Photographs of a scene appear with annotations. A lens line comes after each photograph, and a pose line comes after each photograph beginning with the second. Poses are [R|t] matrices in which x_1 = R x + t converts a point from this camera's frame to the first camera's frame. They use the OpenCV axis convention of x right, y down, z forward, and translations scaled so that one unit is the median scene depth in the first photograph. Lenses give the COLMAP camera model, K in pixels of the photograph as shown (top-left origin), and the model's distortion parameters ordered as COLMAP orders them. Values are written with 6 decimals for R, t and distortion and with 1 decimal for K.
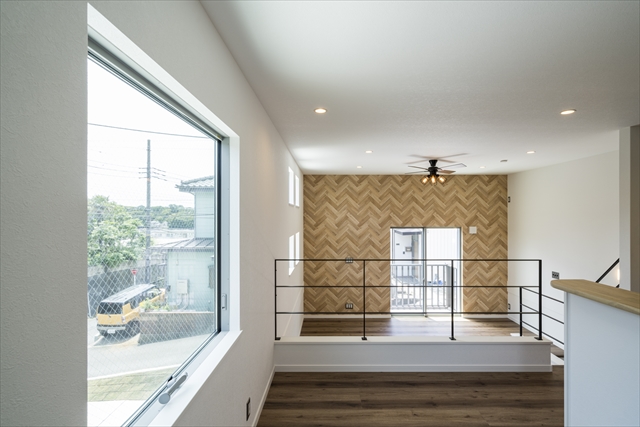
lens RADIAL K [[303.8, 0, 320.0], [0, 303.8, 213.5], [0, 0, 1]] dist [-0.000092, -0.000063]
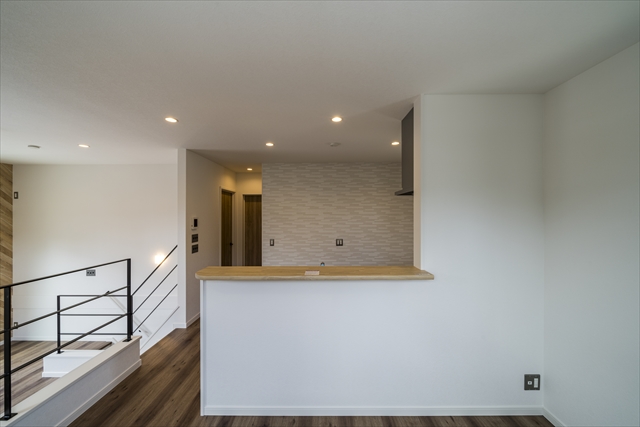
lens RADIAL K [[236.2, 0, 320.0], [0, 236.2, 213.5], [0, 0, 1]] dist [0.000071, 0.000006]
pose [[-0.002429, 0.002866, 0.999993, -0.026450], [-0.002682, 0.999992, -0.002872, 0.004136], [-0.999993, -0.002689, -0.002421, 0.253361]]
